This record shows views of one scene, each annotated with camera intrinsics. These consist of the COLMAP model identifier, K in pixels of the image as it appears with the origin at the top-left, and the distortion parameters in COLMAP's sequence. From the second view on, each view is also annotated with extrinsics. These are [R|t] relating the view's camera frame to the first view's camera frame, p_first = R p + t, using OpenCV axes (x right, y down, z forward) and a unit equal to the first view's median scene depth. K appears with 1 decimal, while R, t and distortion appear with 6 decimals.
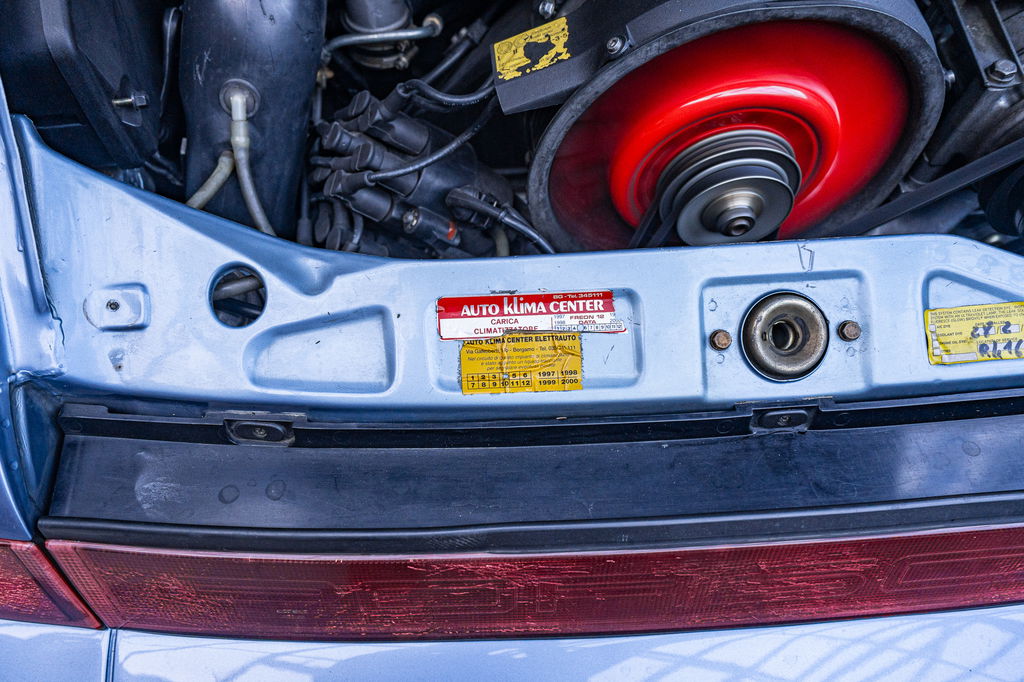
lens RADIAL K [[749.6, 0, 492.9], [0, 749.6, 342.5], [0, 0, 1]] dist [-0.000025, 0.031100]
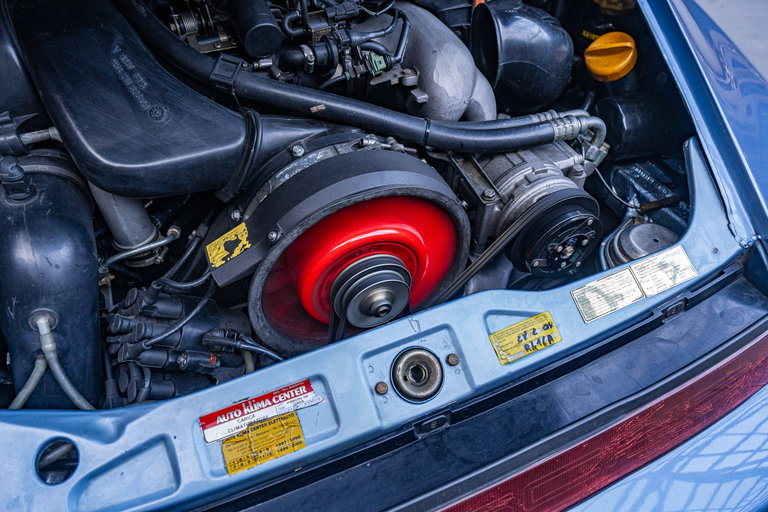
lens RADIAL K [[527.3, 0, 381.7], [0, 527.3, 256.5], [0, 0, 1]] dist [-0.006028, 0.044313]
pose [[0.946933, -0.250657, 0.201221, 0.132590], [0.289336, 0.937379, -0.193922, -0.045467], [-0.140013, 0.241852, 0.960158, -0.157620]]
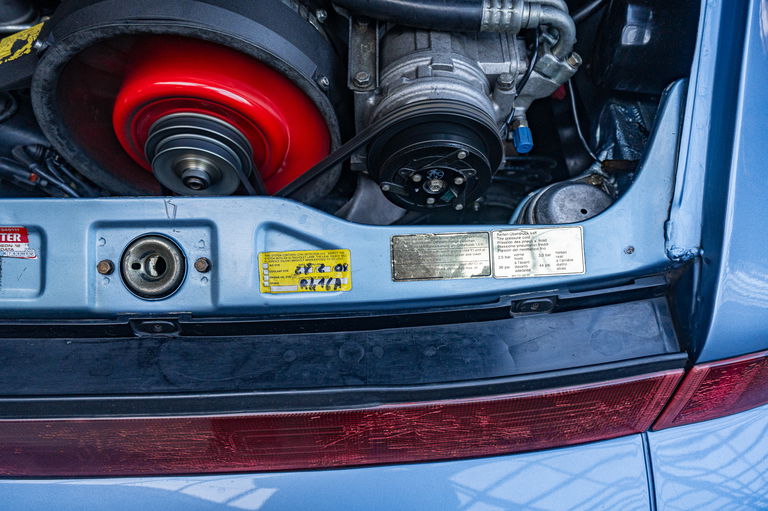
lens RADIAL K [[527.3, 0, 375.8], [0, 527.3, 254.9], [0, 0, 1]] dist [-0.006028, 0.044313]
pose [[0.998490, 0.048293, -0.026199, 0.748135], [-0.047909, 0.998738, 0.015087, -0.058392], [0.026894, -0.013809, 0.999543, 0.048764]]
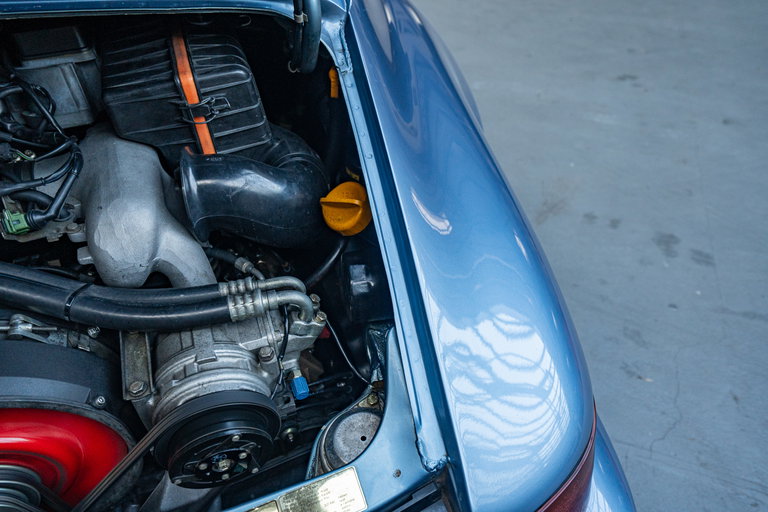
lens RADIAL K [[527.3, 0, 377.9], [0, 527.3, 257.2], [0, 0, 1]] dist [-0.006028, 0.044313]
pose [[0.953728, -0.187393, 0.235130, 0.948017], [0.244962, 0.937738, -0.246255, -0.228773], [-0.174344, 0.292458, 0.940251, -0.159031]]
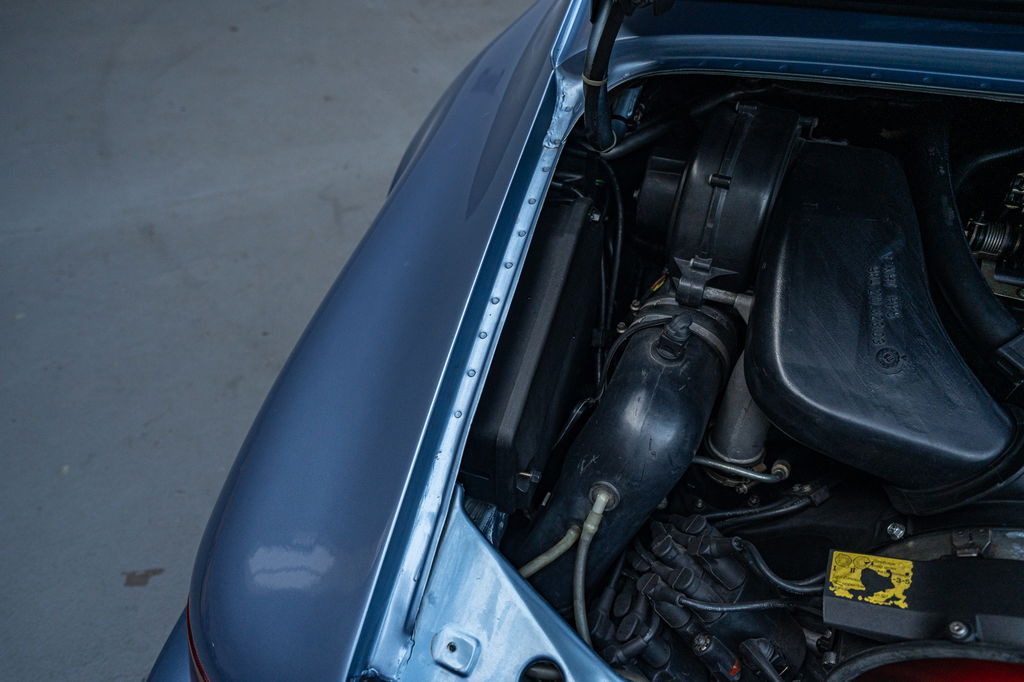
lens RADIAL K [[703.1, 0, 504.4], [0, 703.1, 342.4], [0, 0, 1]] dist [-0.006028, 0.044313]
pose [[0.860846, 0.319468, -0.396086, -0.109075], [-0.427650, 0.876040, -0.222867, -0.236522], [0.275788, 0.361240, 0.890756, -0.185683]]
